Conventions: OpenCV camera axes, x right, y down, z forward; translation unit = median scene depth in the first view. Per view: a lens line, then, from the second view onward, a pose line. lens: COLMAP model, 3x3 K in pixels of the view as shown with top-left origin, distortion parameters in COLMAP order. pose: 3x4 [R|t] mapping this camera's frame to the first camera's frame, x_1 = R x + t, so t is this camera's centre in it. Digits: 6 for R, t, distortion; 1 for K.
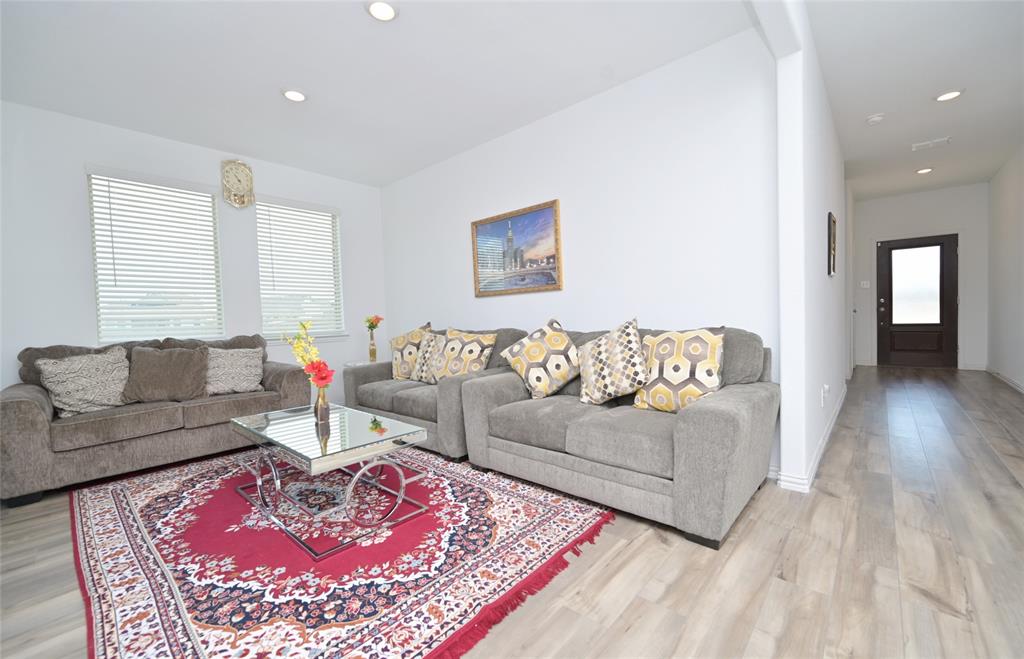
lens RADIAL K [[409.6, 0, 510.3], [0, 409.6, 329.8], [0, 0, 1]] dist [-0.000237, -0.000057]
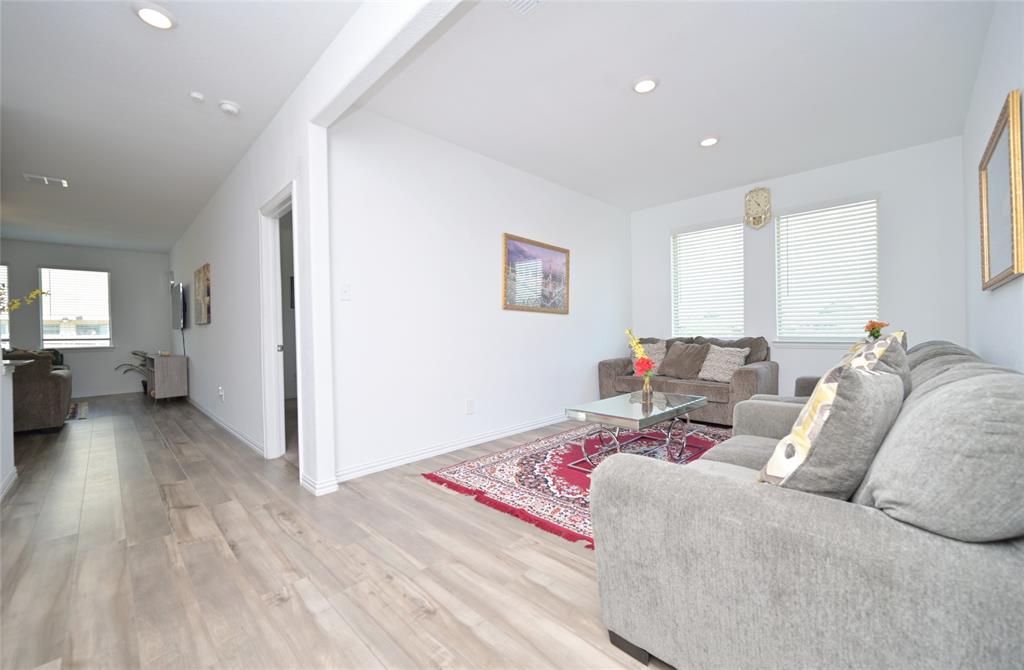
lens RADIAL K [[406.9, 0, 510.2], [0, 406.9, 332.4], [0, 0, 1]] dist [-0.004184, 0.000066]
pose [[-0.047045, 0.036387, -0.998230, 1.354118], [-0.022786, 0.999037, 0.037490, -0.071908], [0.998633, 0.024509, -0.046171, 0.898494]]
